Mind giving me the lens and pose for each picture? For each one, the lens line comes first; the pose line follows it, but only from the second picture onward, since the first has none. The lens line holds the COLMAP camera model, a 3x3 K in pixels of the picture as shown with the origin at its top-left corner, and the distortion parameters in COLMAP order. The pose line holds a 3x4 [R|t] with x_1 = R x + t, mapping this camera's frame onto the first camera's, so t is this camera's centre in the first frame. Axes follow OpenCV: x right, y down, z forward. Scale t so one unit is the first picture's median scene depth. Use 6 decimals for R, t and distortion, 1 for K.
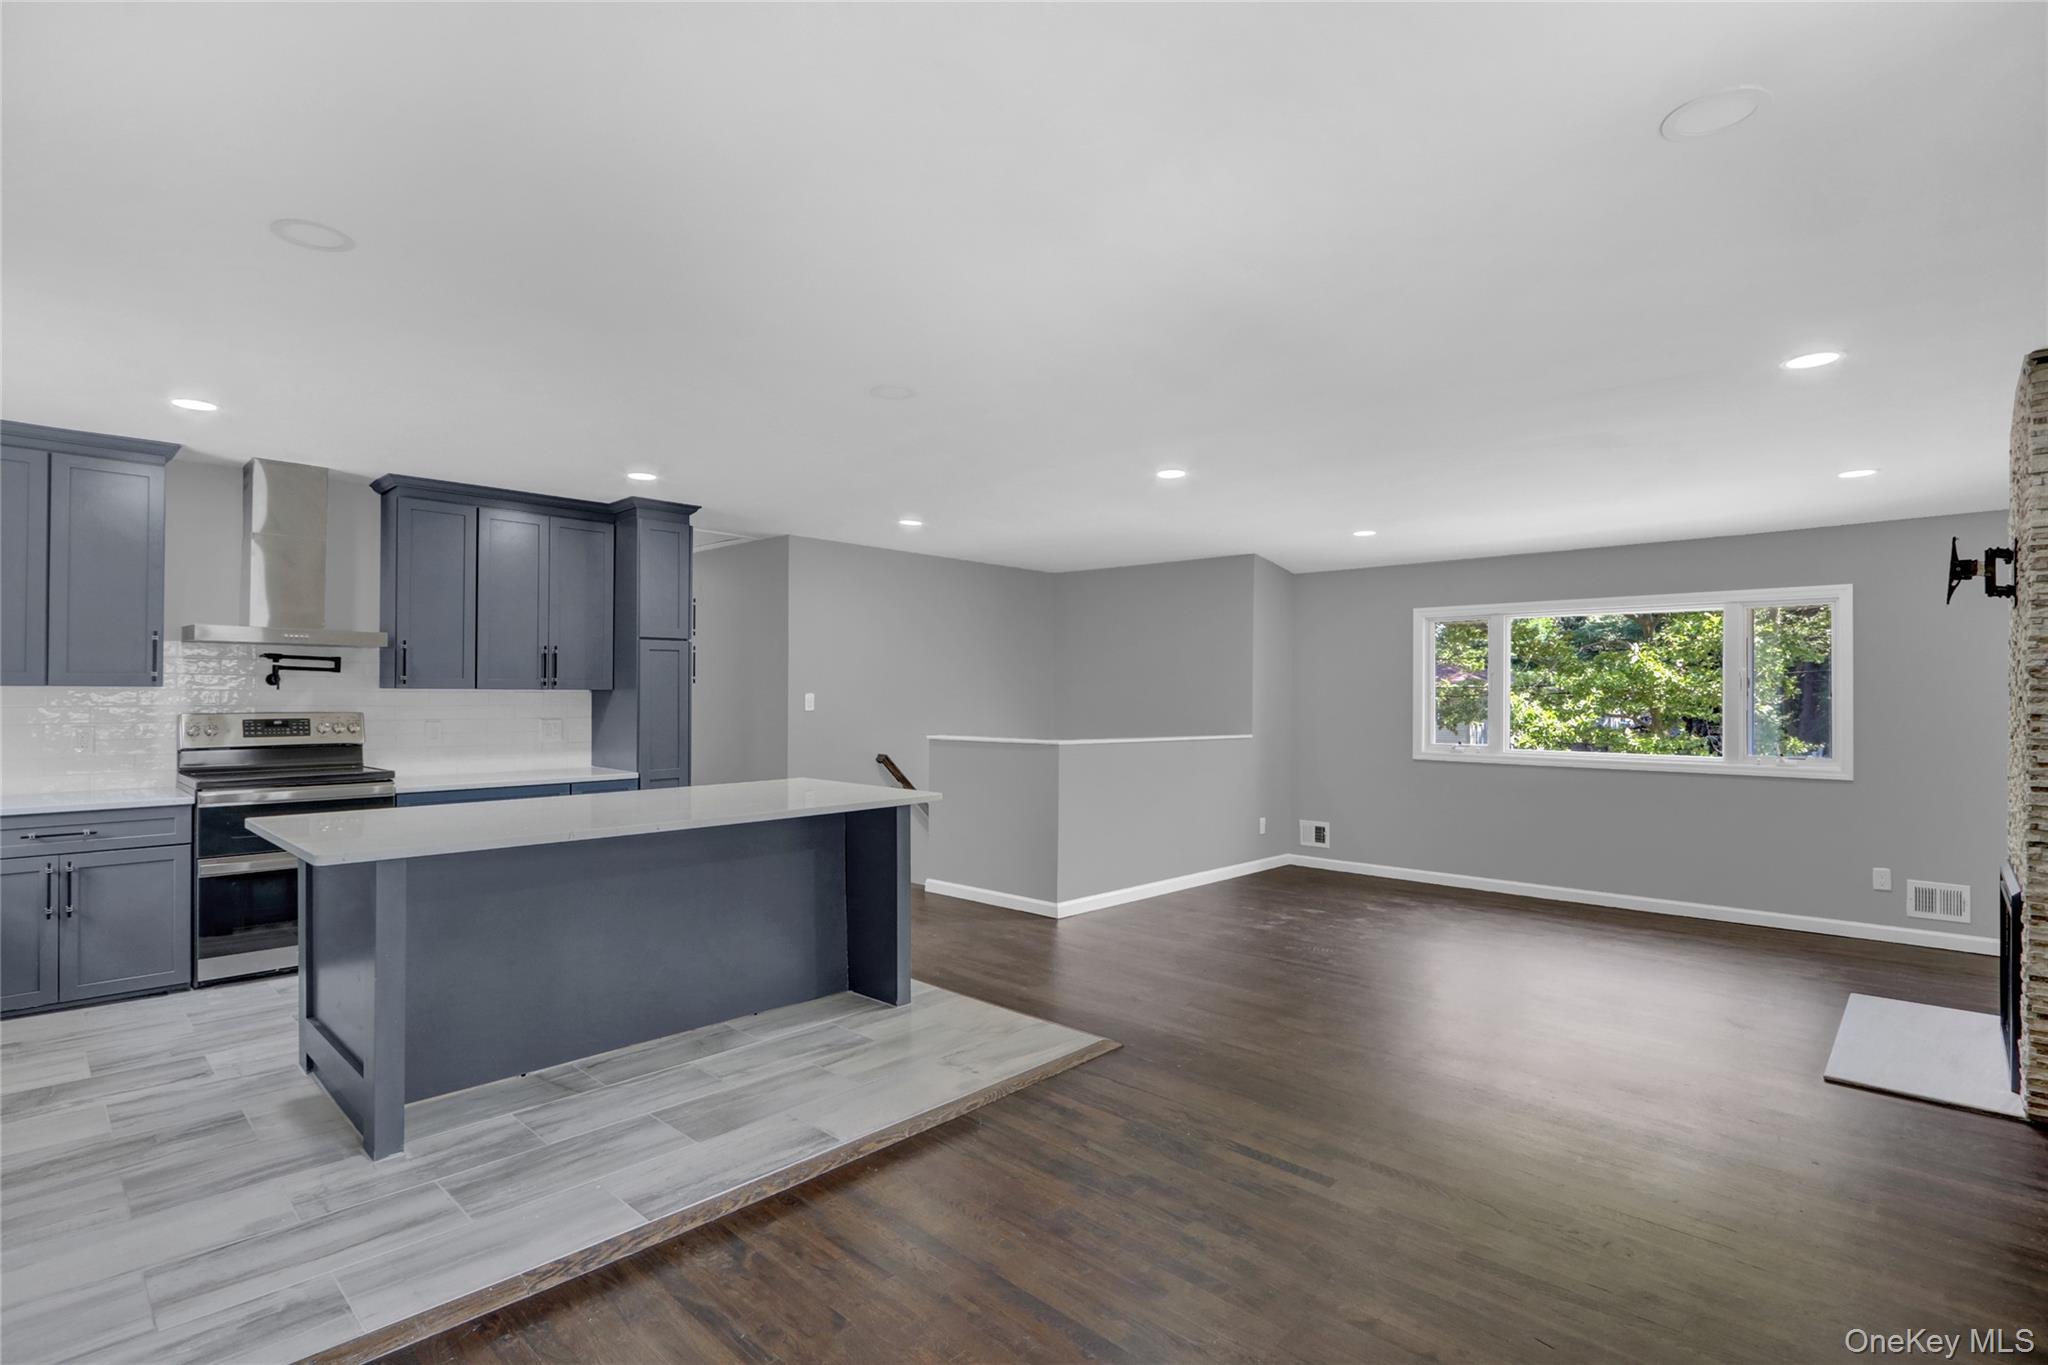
lens RADIAL K [[978.8, 0, 1021.1], [0, 978.8, 688.1], [0, 0, 1]] dist [-0.011937, 0.000984]
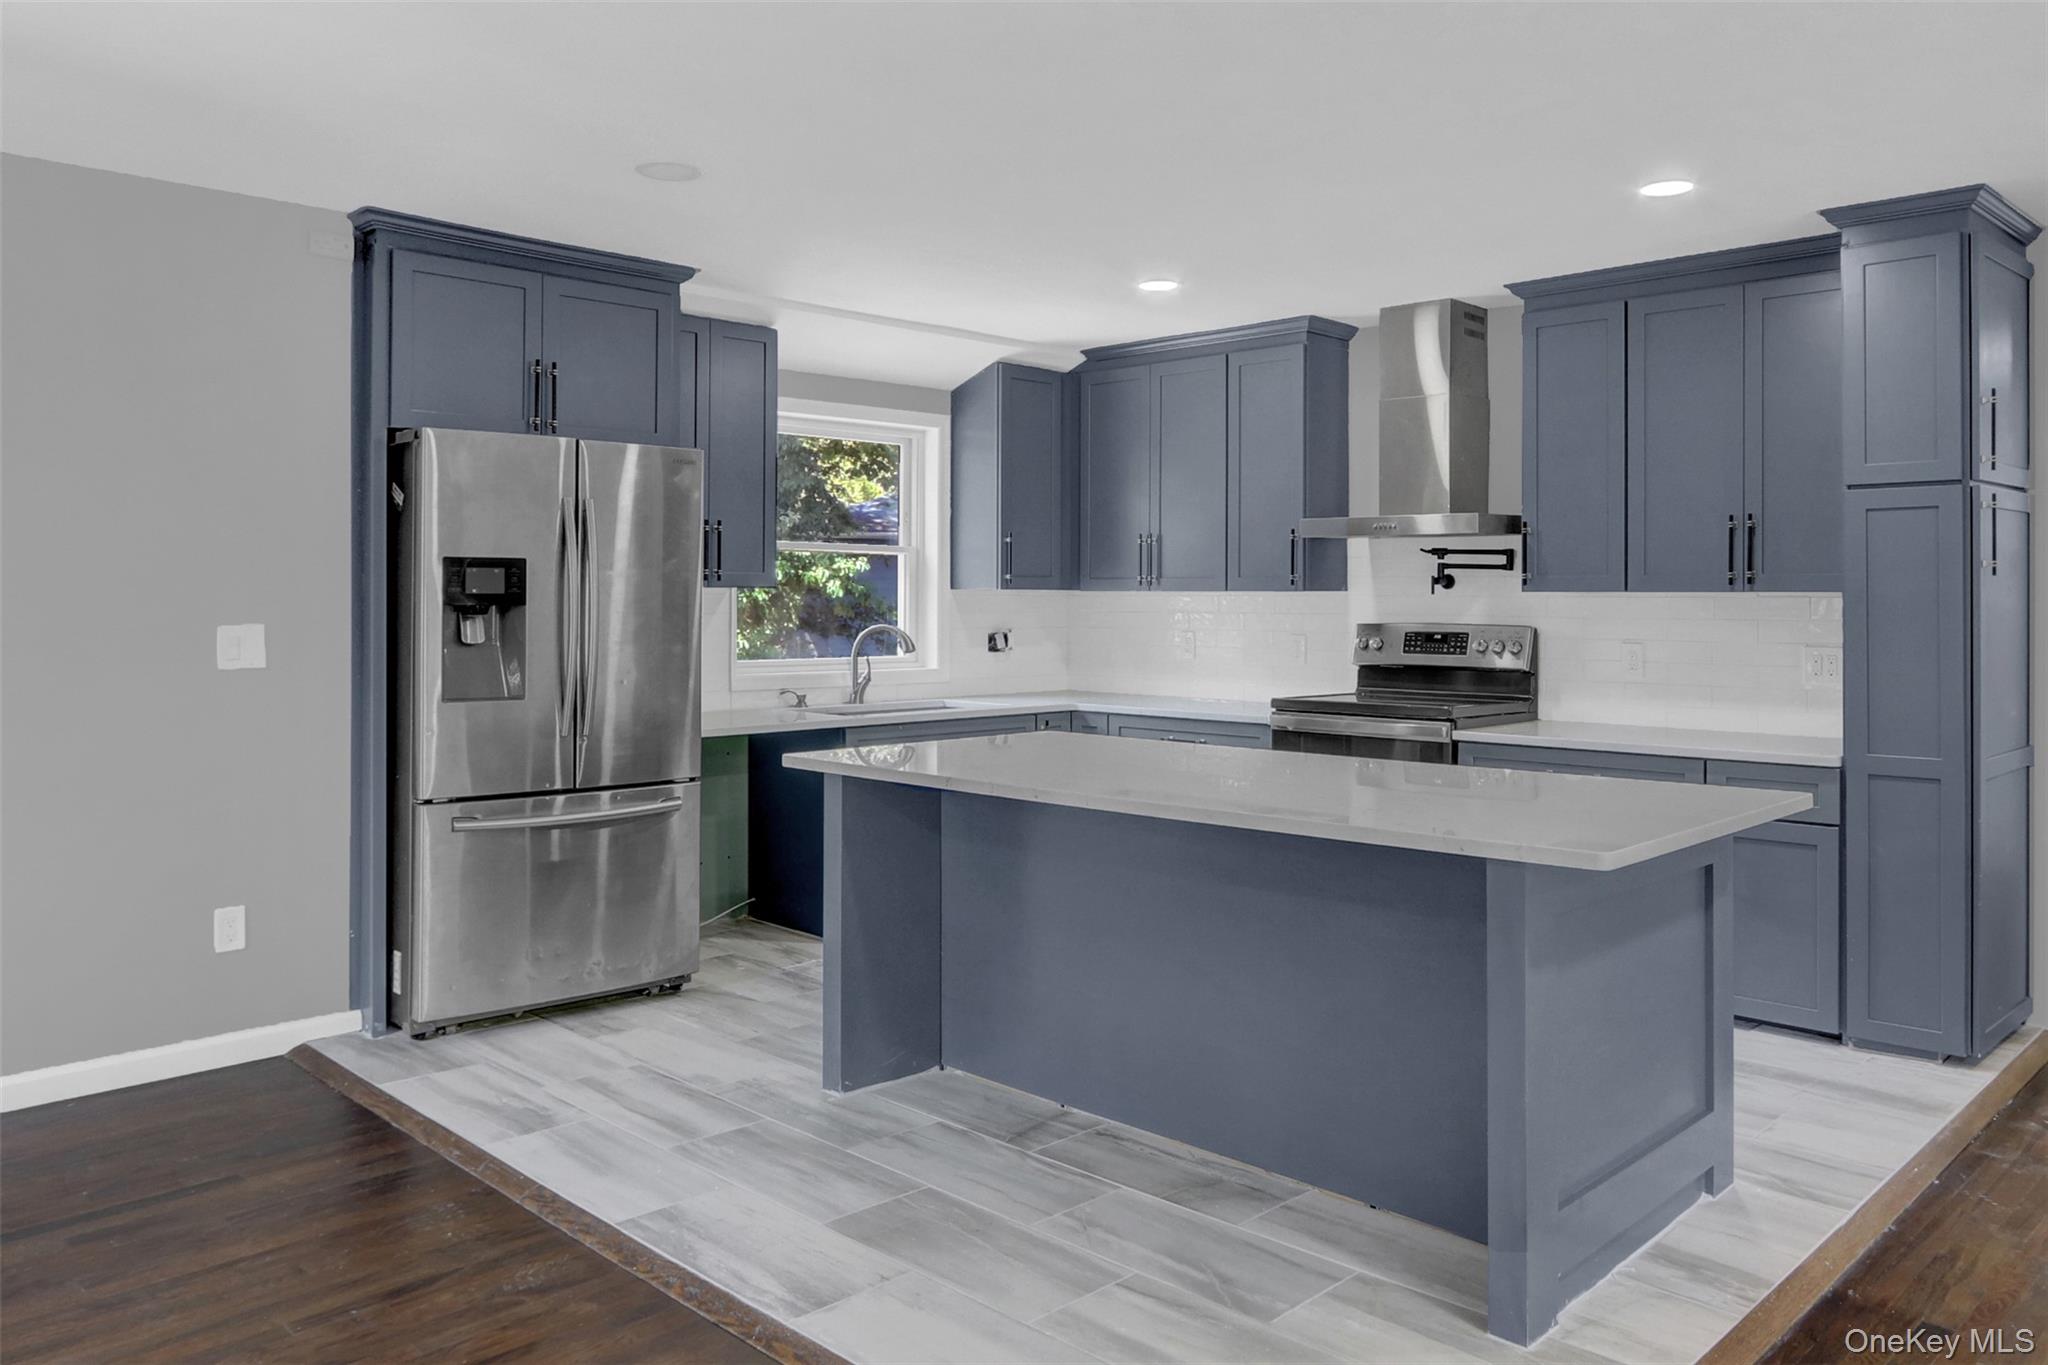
lens RADIAL K [[1499.3, 0, 997.2], [0, 1499.3, 598.3], [0, 0, 1]] dist [-0.016002, -0.002540]
pose [[-0.032774, -0.003628, -0.999456, 0.591376], [0.004097, 0.999985, -0.003764, 0.010320], [0.999454, -0.004218, -0.032758, 0.909287]]
